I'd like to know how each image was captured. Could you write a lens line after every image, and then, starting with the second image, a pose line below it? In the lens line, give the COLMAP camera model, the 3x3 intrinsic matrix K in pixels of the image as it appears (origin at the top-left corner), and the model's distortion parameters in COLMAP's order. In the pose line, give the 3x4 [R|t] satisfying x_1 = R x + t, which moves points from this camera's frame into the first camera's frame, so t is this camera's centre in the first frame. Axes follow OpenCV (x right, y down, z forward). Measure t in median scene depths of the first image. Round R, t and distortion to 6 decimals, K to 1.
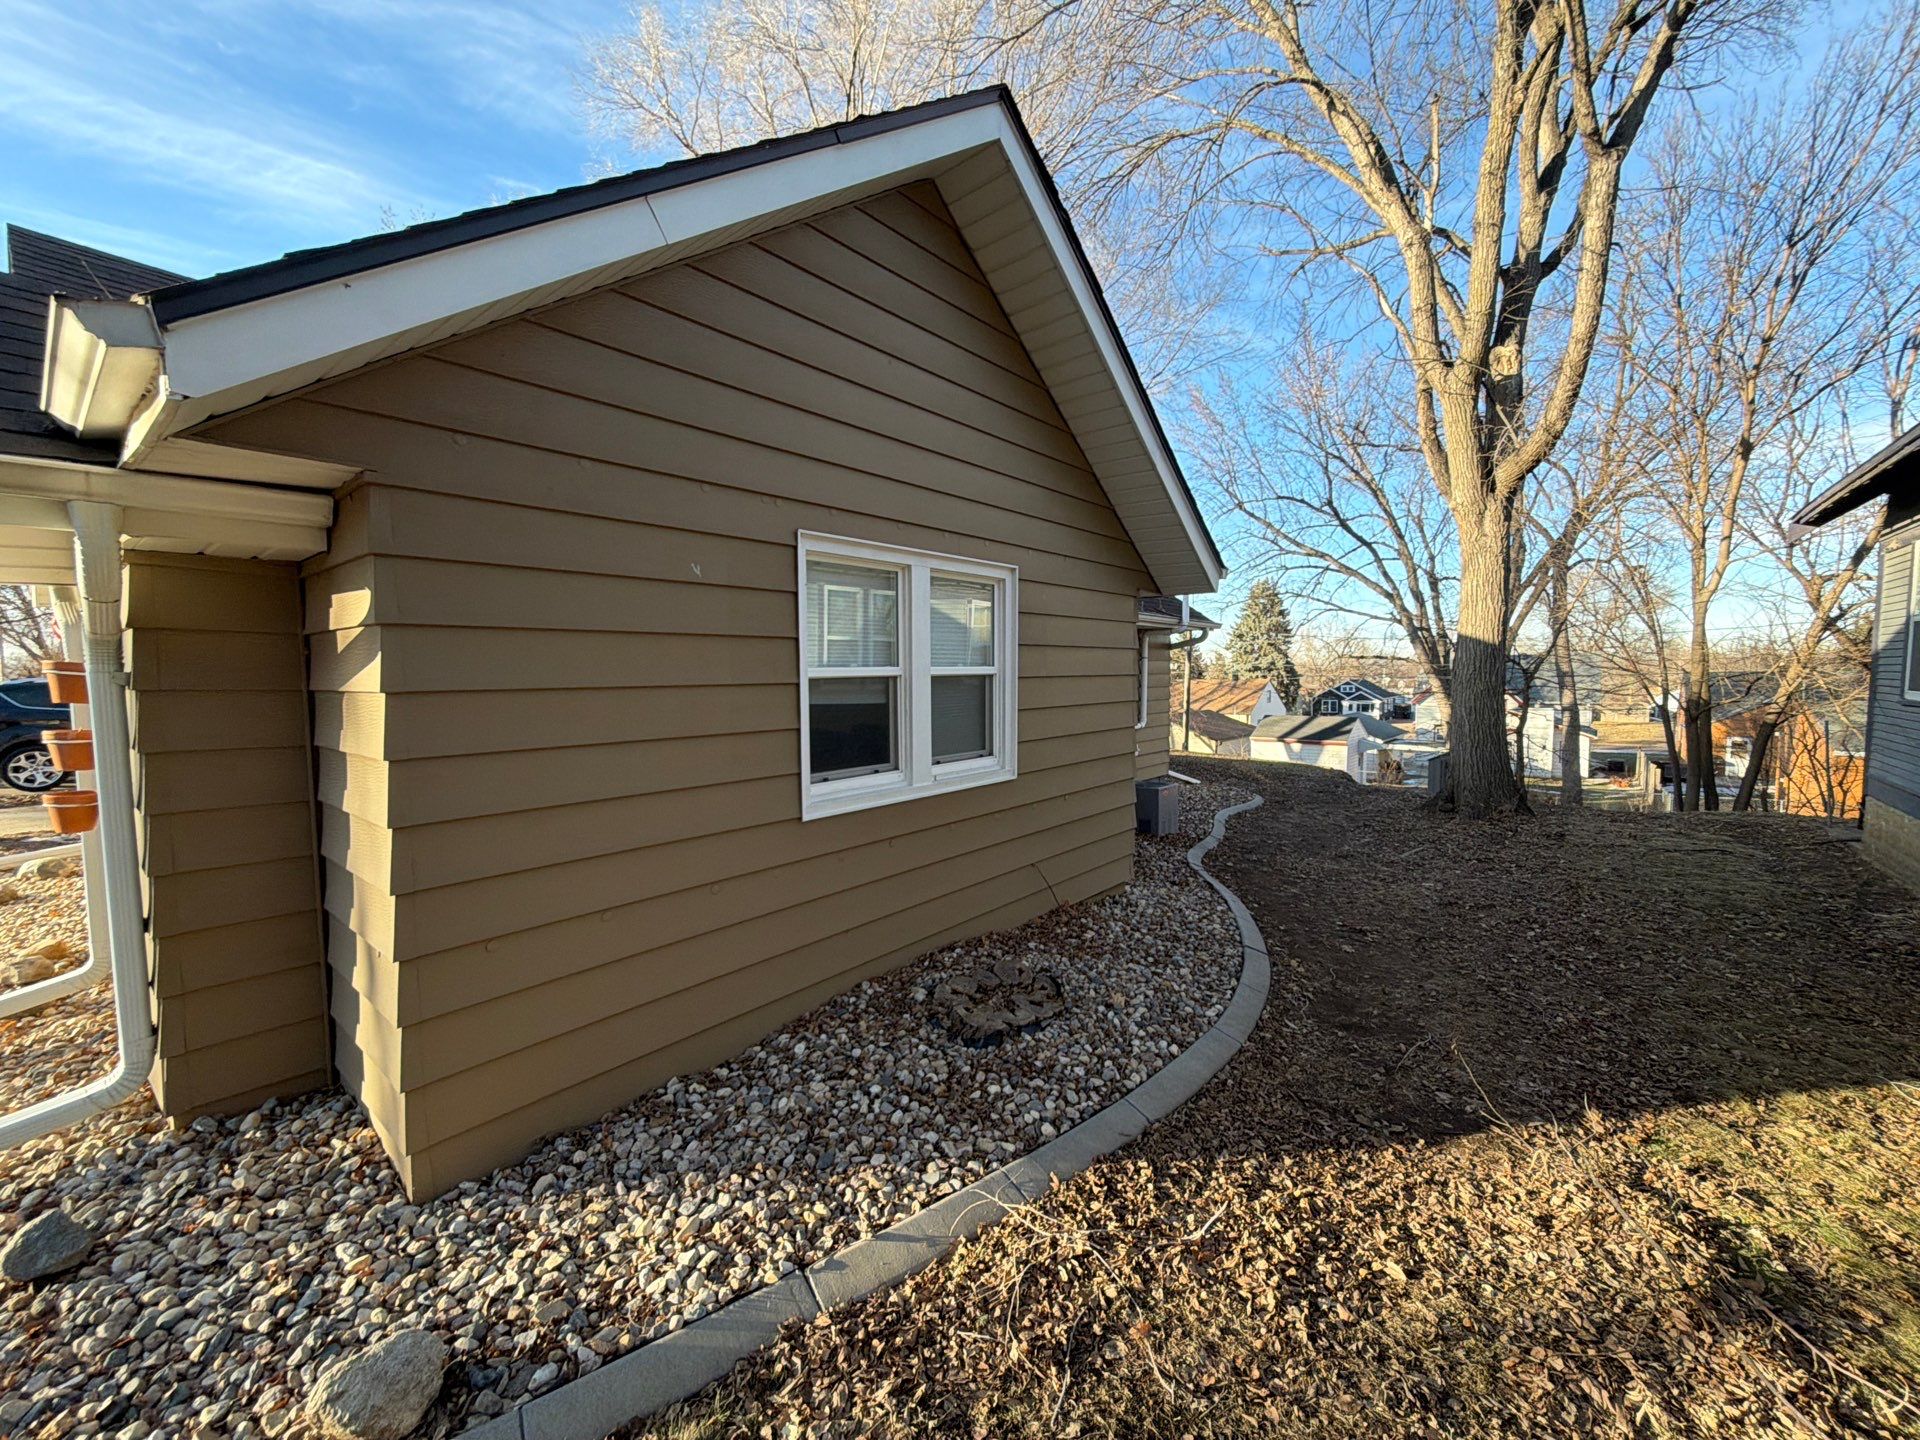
lens RADIAL K [[759.7, 0, 957.4], [0, 759.7, 721.8], [0, 0, 1]] dist [-0.000345, 0.000004]
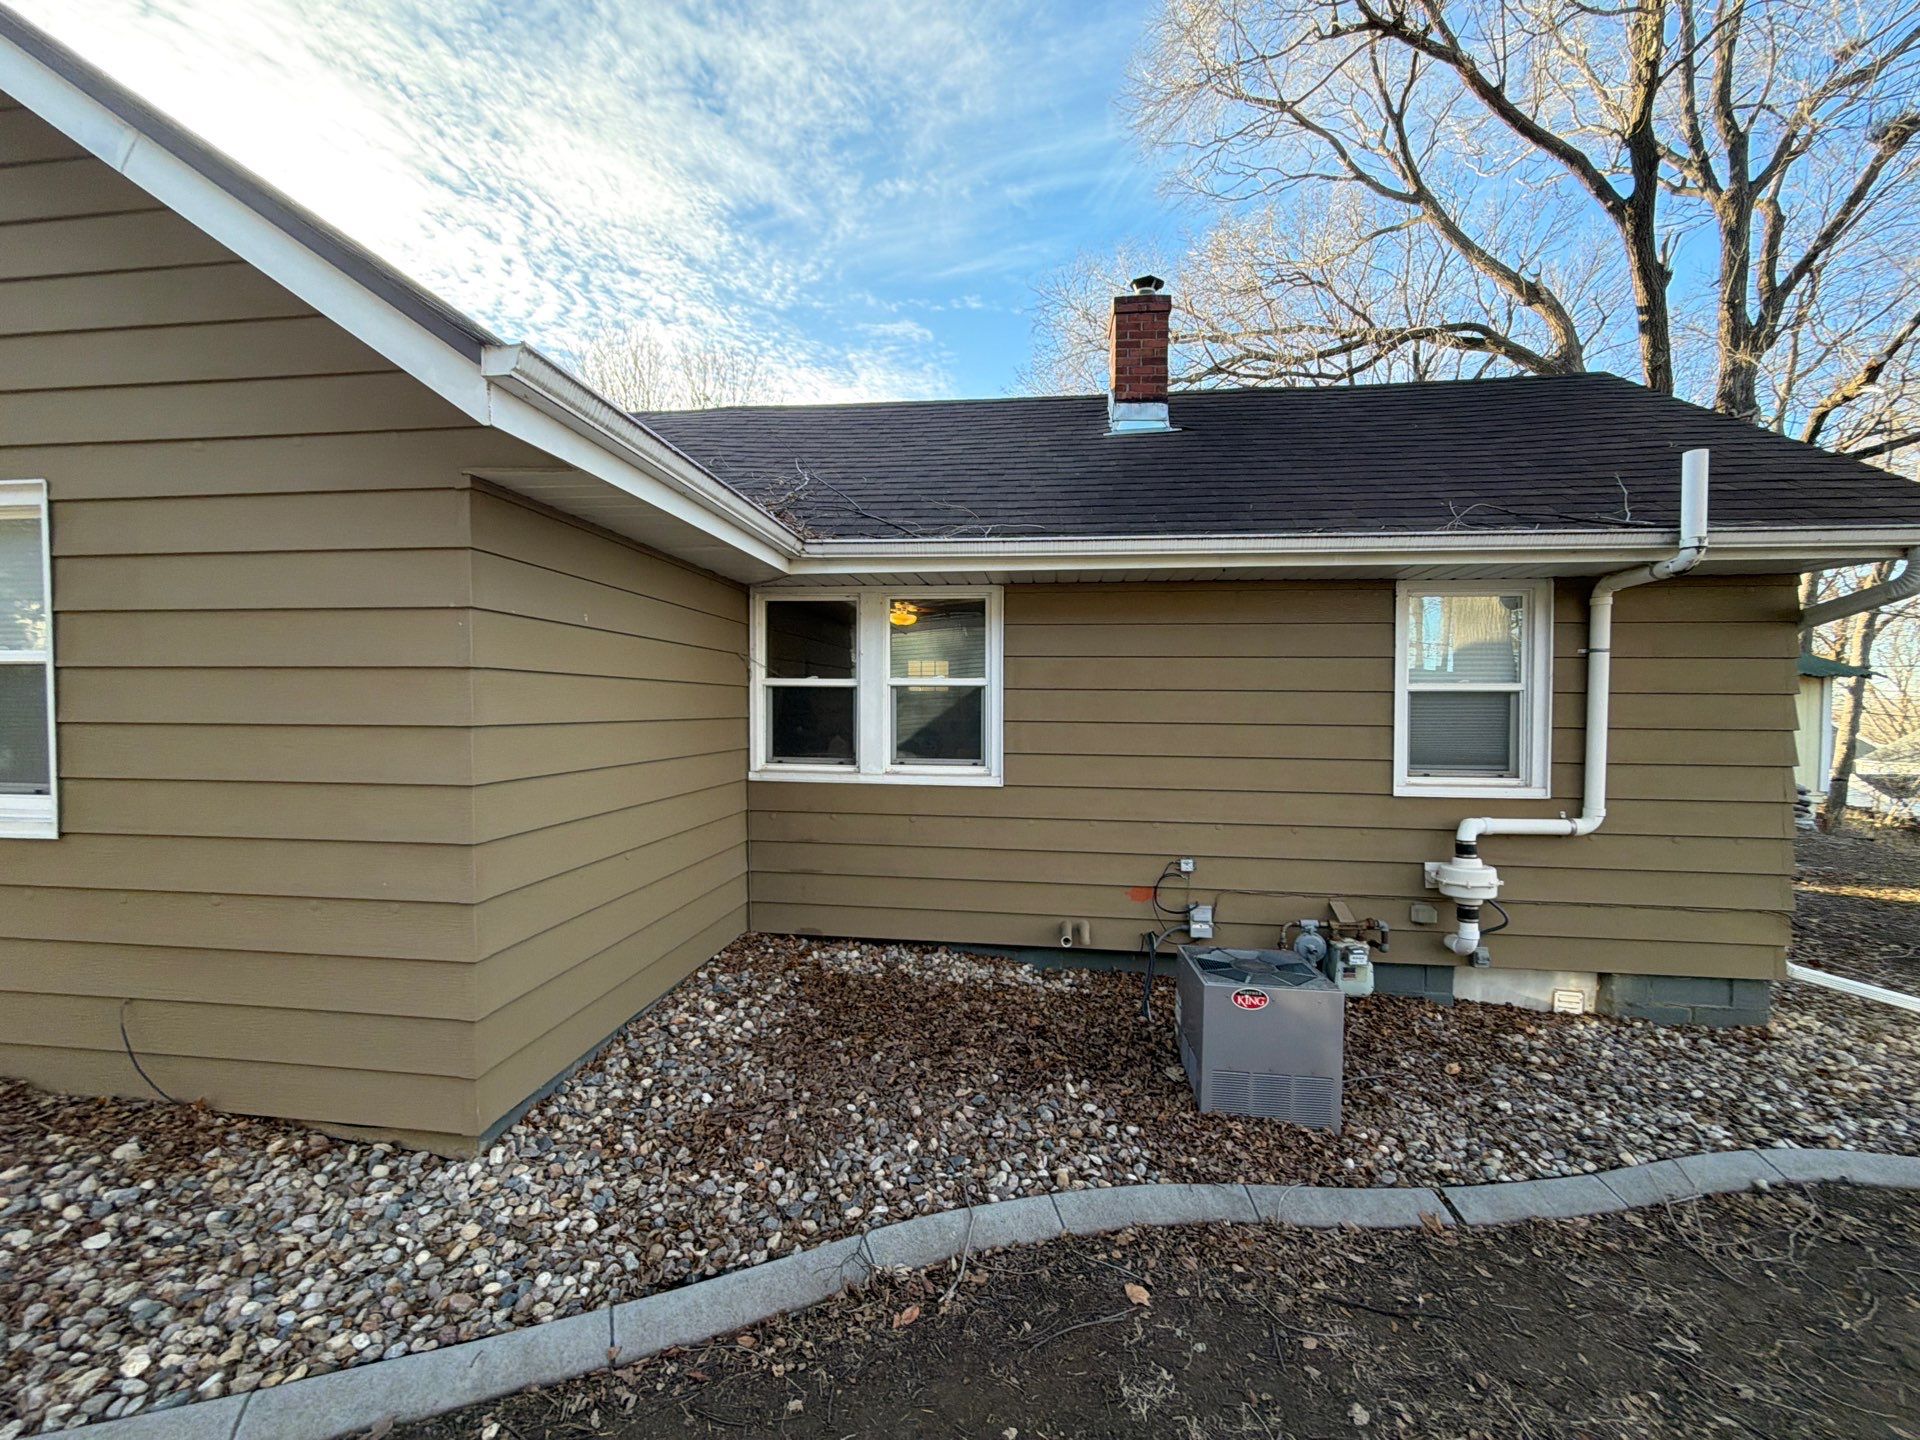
lens RADIAL K [[767.2, 0, 949.1], [0, 767.2, 718.3], [0, 0, 1]] dist [-0.000780, 0.000871]
pose [[0.540886, 0.025974, -0.840695, 1.109481], [-0.066550, 0.997711, -0.011991, -0.066925], [0.838459, 0.062434, 0.541376, 1.464840]]
